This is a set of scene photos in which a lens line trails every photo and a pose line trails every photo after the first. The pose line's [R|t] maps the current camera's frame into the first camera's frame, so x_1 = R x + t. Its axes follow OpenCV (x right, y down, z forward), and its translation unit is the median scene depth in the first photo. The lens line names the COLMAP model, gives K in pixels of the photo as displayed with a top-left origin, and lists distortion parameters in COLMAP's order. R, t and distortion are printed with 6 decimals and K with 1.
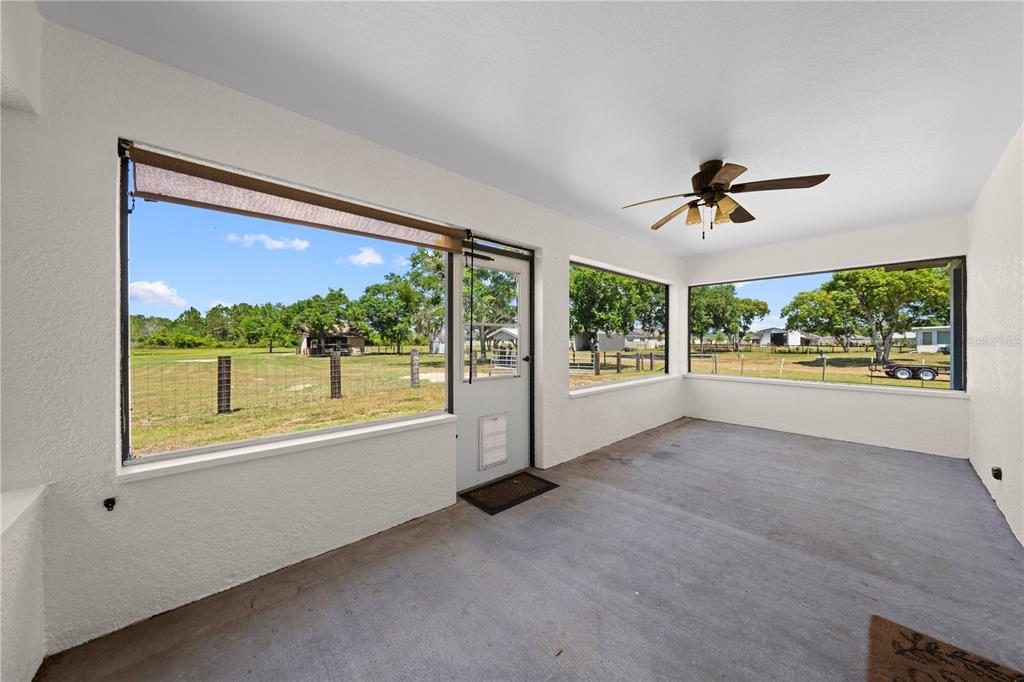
lens RADIAL K [[348.7, 0, 514.8], [0, 348.7, 342.1], [0, 0, 1]] dist [-0.000546, -0.000145]
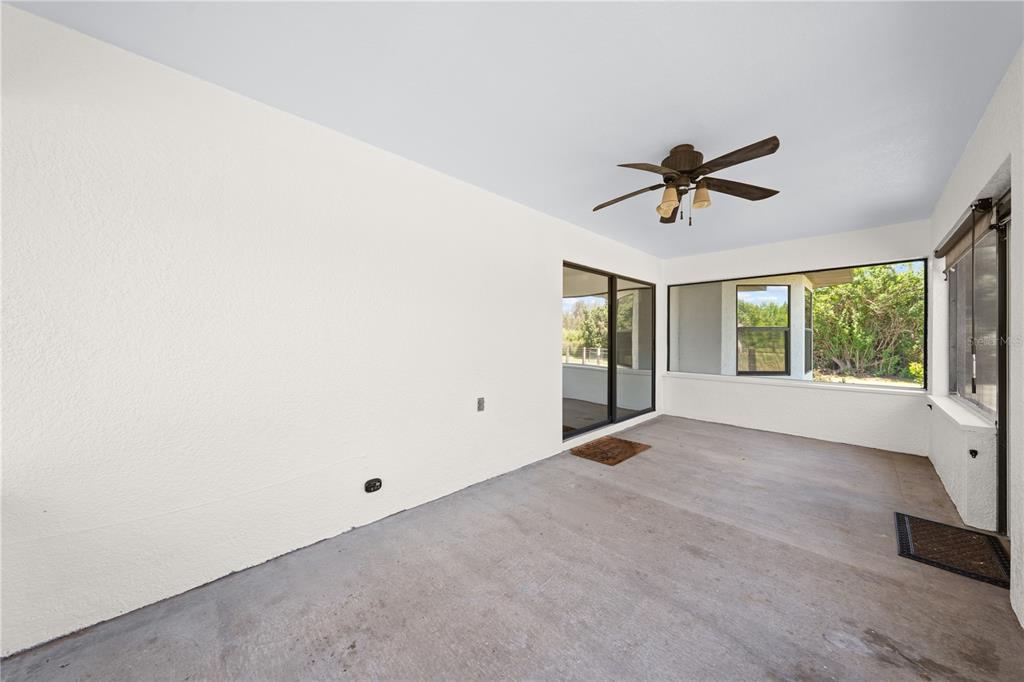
lens RADIAL K [[348.7, 0, 512.4], [0, 348.7, 339.1], [0, 0, 1]] dist [-0.000546, -0.000145]
pose [[-0.999495, -0.000669, -0.031773, 1.036279], [-0.000874, 0.999979, 0.006435, -0.013054], [0.031768, 0.006459, -0.999474, 1.896487]]
